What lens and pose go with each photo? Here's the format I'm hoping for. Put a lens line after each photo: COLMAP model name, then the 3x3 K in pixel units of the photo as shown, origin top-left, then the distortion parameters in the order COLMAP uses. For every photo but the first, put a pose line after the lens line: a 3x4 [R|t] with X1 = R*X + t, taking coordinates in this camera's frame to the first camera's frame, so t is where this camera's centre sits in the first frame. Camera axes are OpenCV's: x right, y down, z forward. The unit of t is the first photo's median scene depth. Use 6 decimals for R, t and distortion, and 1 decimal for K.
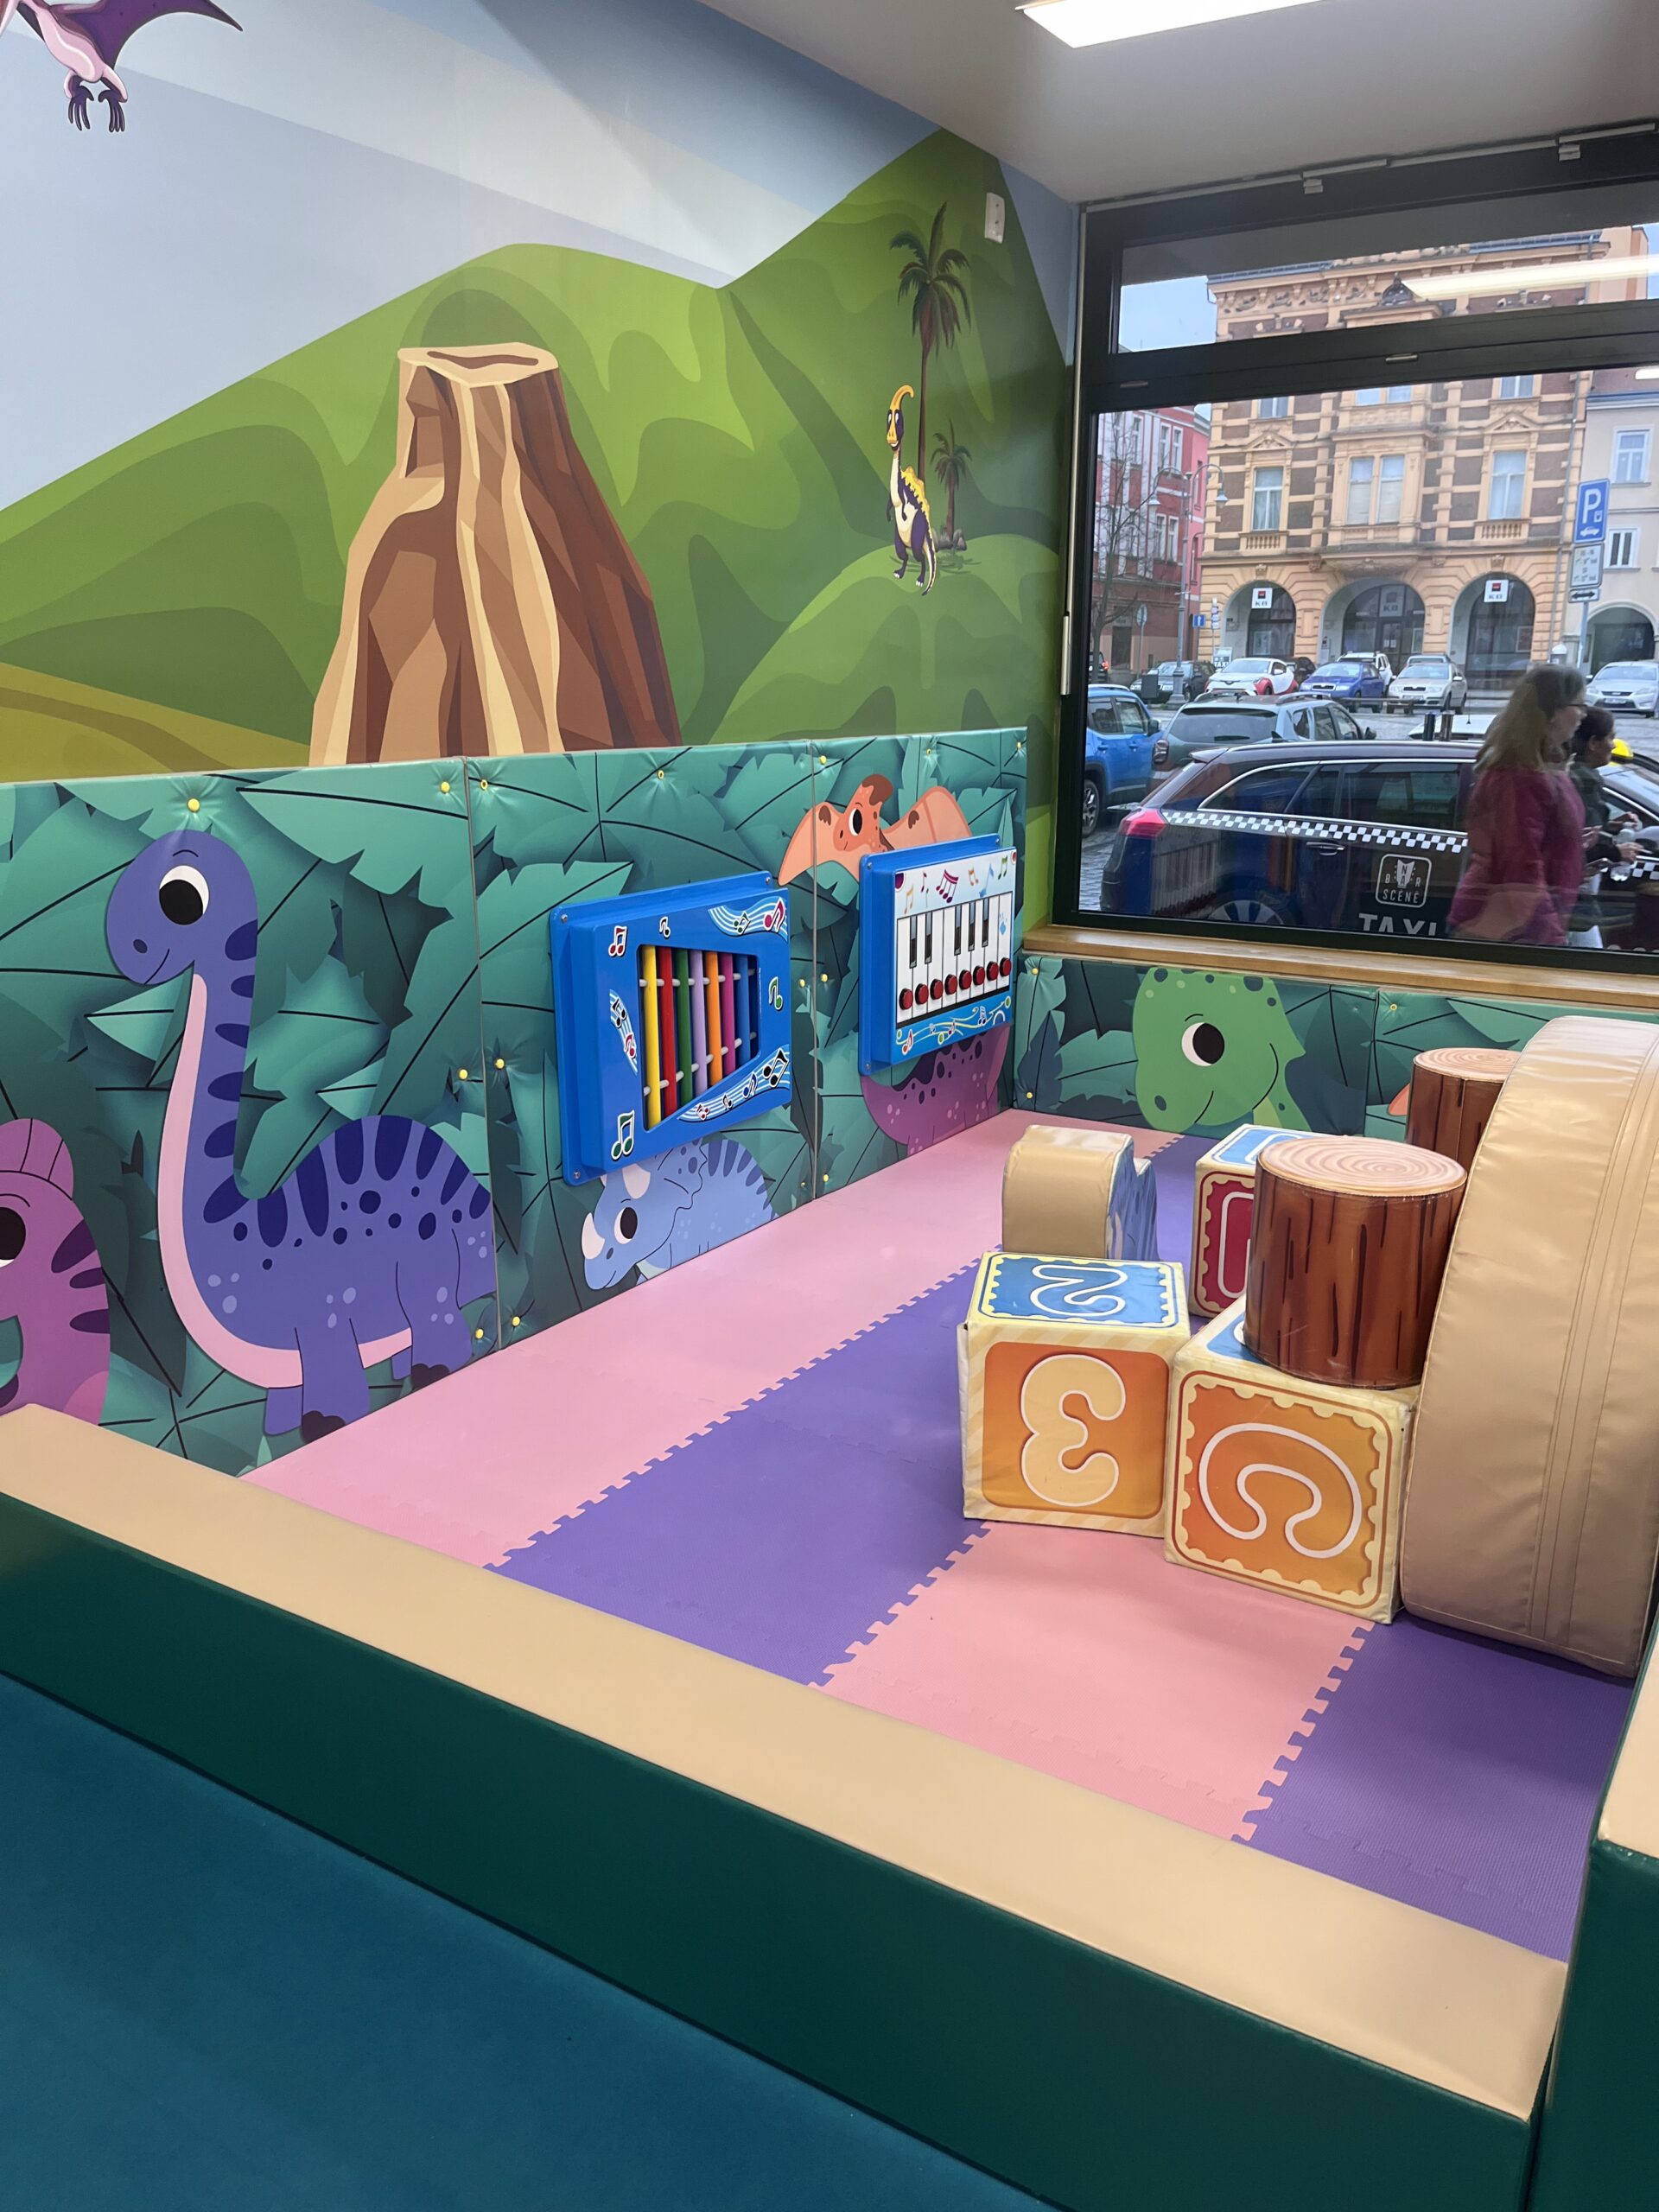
lens RADIAL K [[1680.8, 0, 829.4], [0, 1680.8, 1103.4], [0, 0, 1]] dist [0.045723, -0.061566]
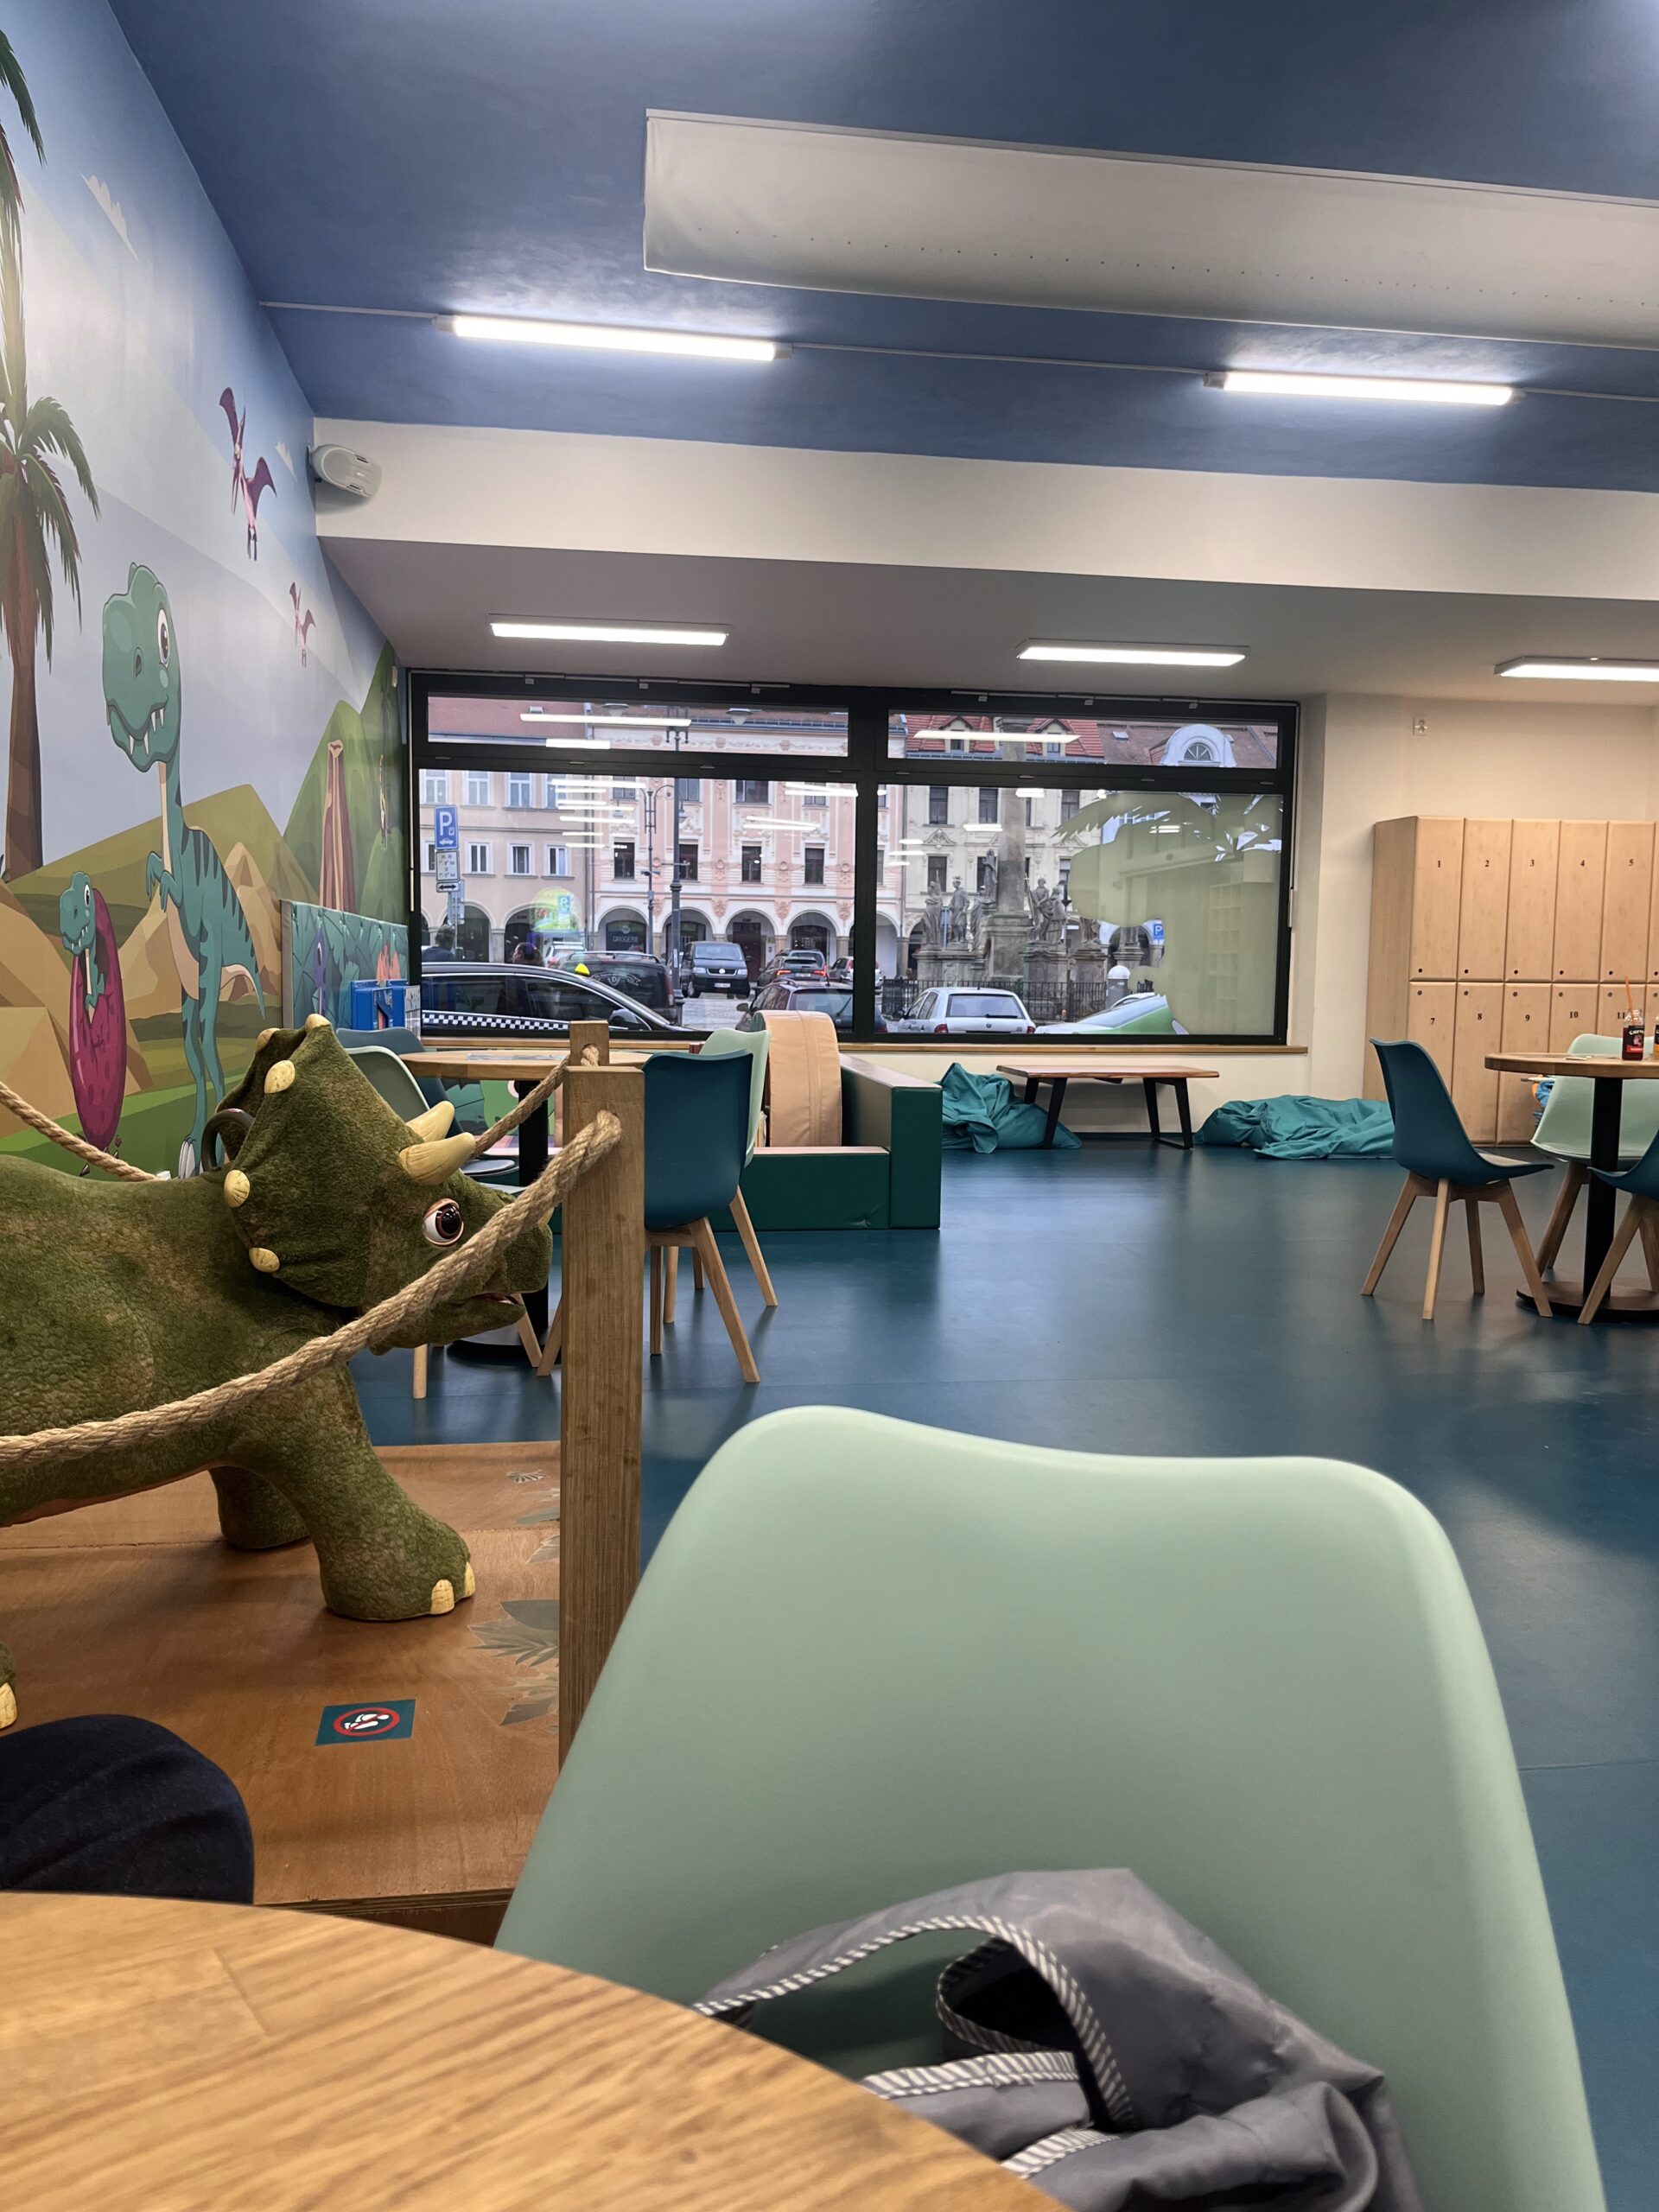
lens RADIAL K [[1680.8, 0, 838.7], [0, 1680.8, 1117.6], [0, 0, 1]] dist [0.045723, -0.061566]
pose [[0.794826, -0.053441, 0.604480, -0.069014], [0.149288, 0.982721, -0.109418, 0.026641], [-0.588188, 0.177210, 0.789070, -0.073673]]
